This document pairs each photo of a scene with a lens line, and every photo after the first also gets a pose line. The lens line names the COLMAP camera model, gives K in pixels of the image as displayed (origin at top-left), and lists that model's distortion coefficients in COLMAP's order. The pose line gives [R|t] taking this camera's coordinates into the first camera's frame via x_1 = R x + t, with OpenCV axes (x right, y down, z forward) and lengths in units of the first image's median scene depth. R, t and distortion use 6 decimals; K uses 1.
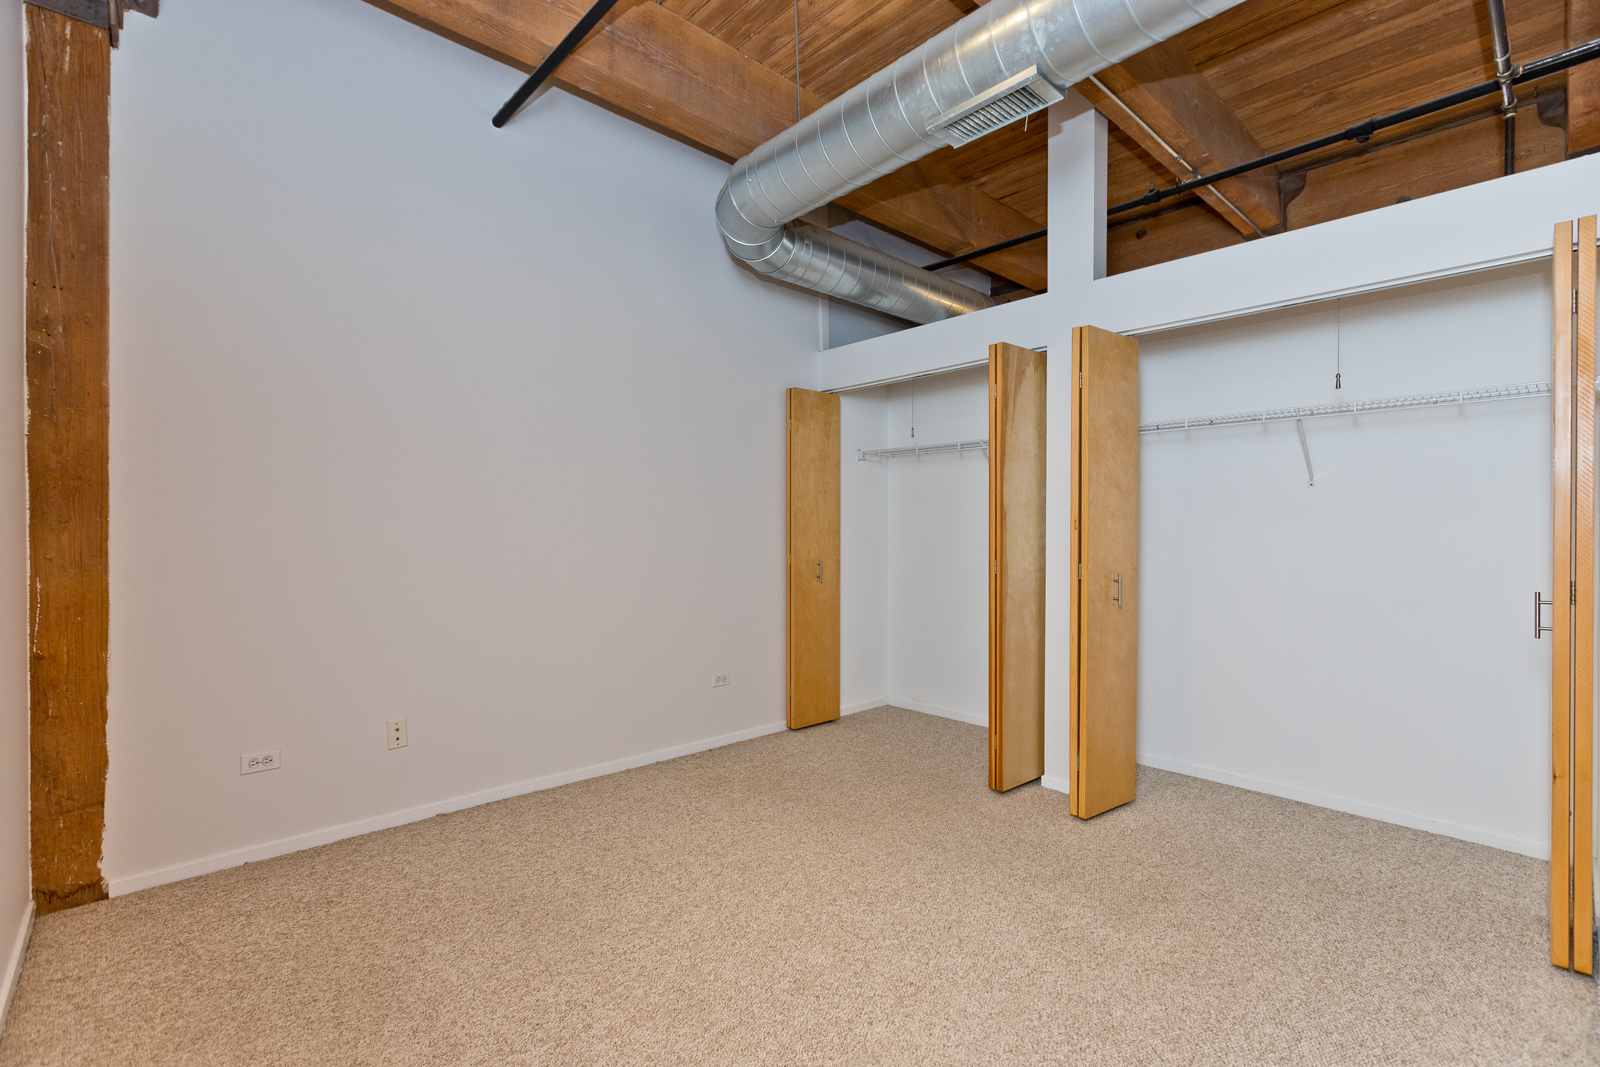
lens RADIAL K [[726.6, 0, 805.7], [0, 726.6, 530.7], [0, 0, 1]] dist [-0.000264, 0.000006]
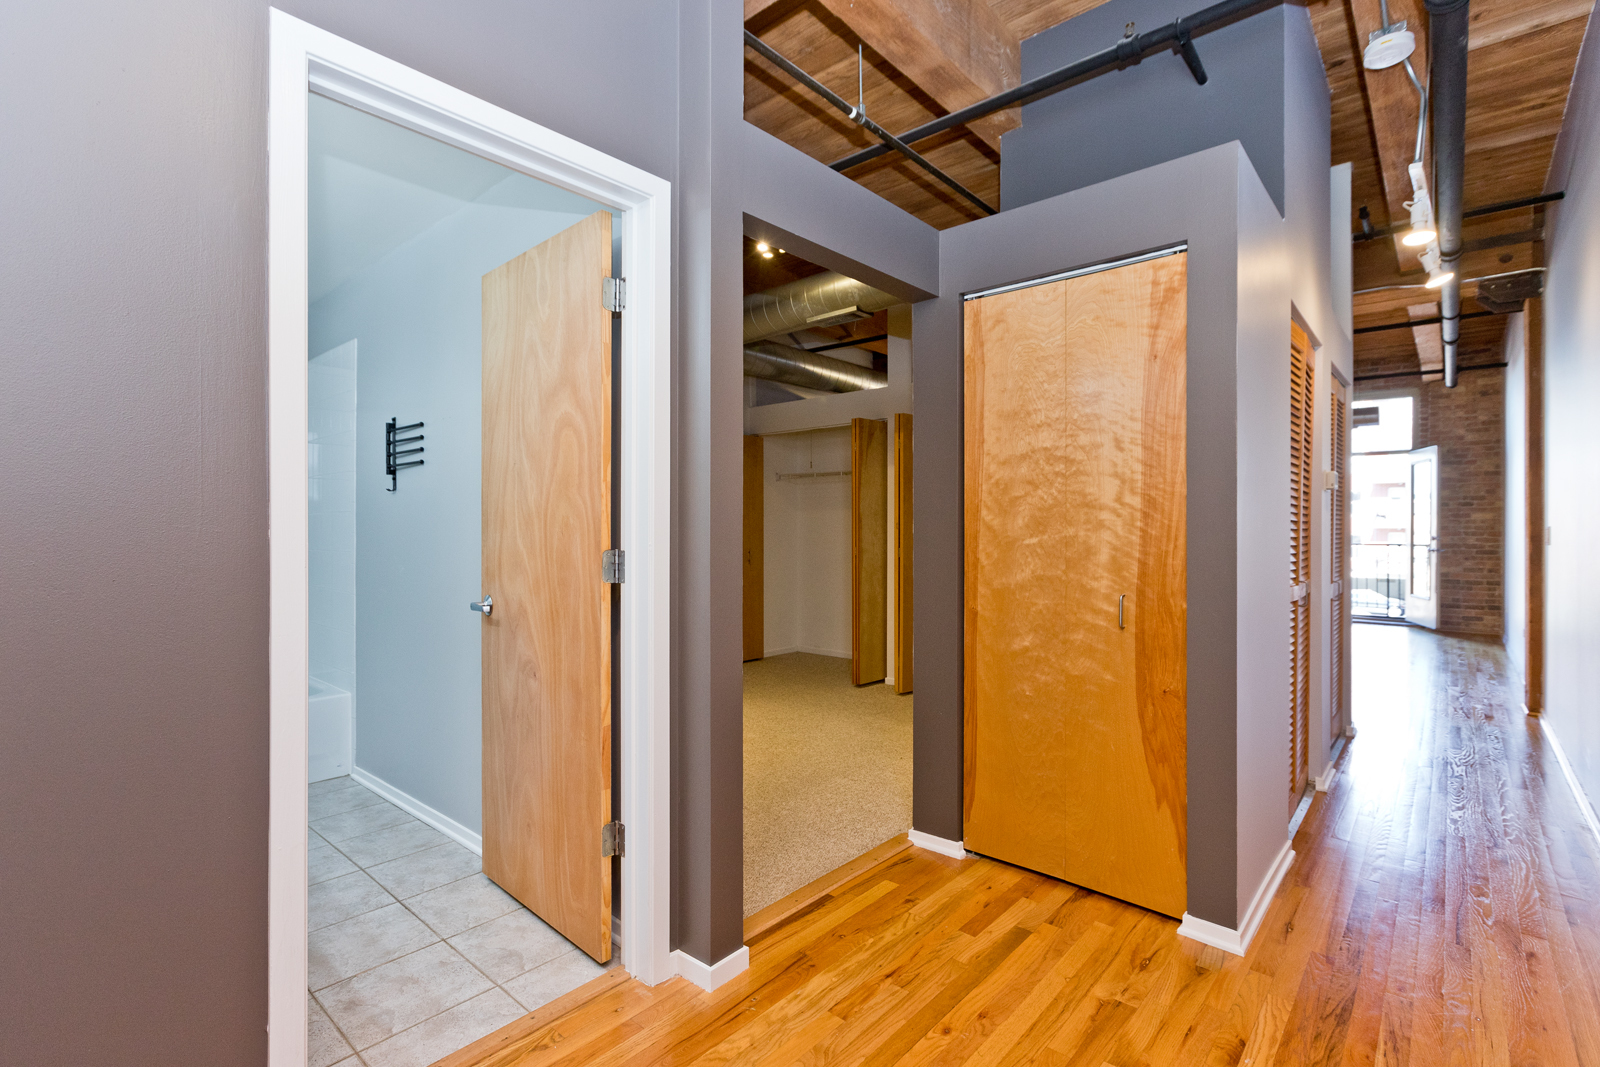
lens RADIAL K [[726.6, 0, 805.7], [0, 726.6, 530.7], [0, 0, 1]] dist [-0.000264, 0.000006]
pose [[0.994871, -0.001286, 0.101145, -0.021799], [0.001064, 0.999997, 0.002254, -0.000735], [-0.101148, -0.002135, 0.994869, -0.625434]]
